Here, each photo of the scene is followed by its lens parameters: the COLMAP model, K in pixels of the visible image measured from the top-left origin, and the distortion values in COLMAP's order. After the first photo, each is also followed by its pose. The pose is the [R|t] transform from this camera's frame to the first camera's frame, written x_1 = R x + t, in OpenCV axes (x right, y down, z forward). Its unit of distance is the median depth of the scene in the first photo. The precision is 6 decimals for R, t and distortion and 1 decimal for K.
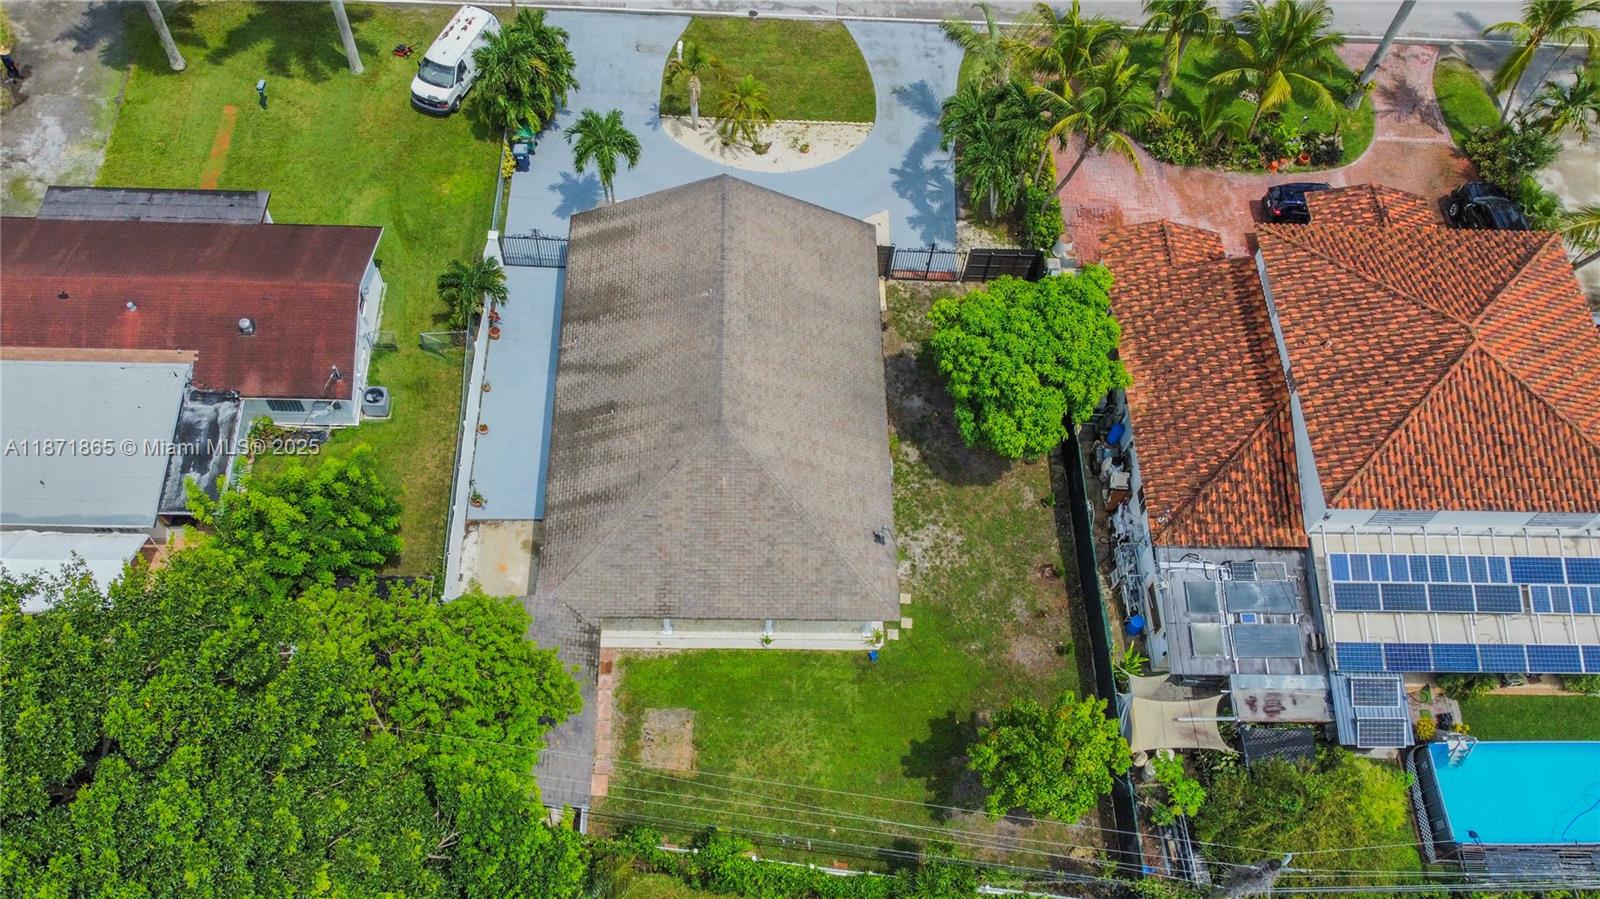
lens RADIAL K [[1416.5, 0, 799.1], [0, 1416.5, 450.0], [0, 0, 1]] dist [-0.007902, -0.026860]
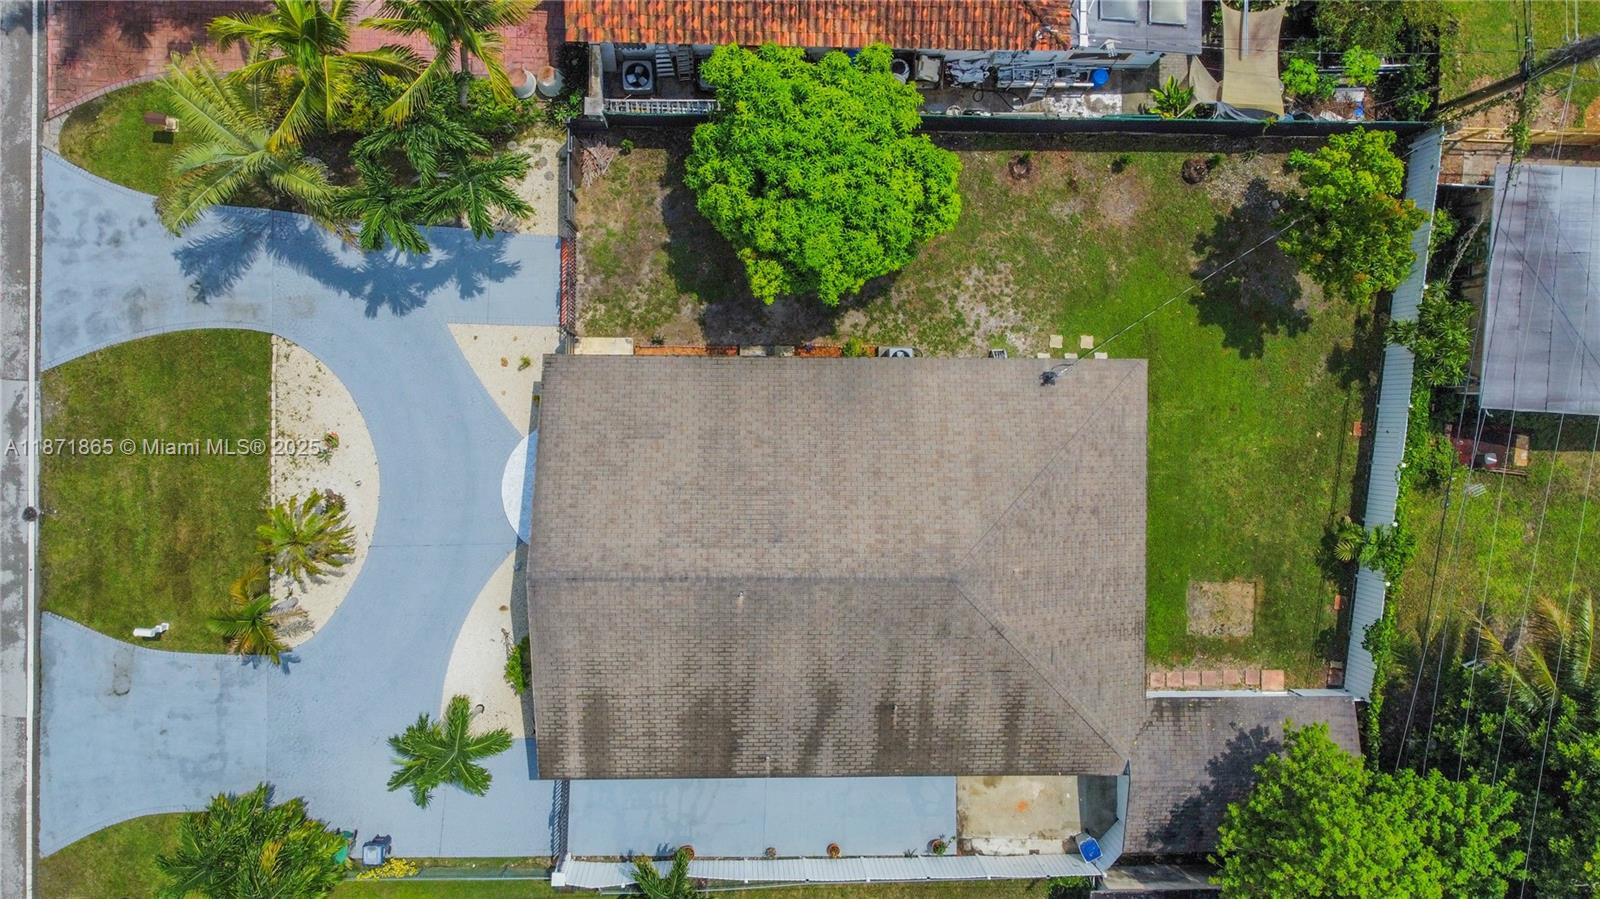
lens RADIAL K [[1416.5, 0, 806.8], [0, 1416.5, 398.7], [0, 0, 1]] dist [-0.007902, -0.026860]
pose [[0.027770, -0.998224, -0.052703, 0.080201], [0.808129, -0.008612, 0.588942, -0.519792], [-0.588350, -0.058946, 0.806455, 0.383733]]
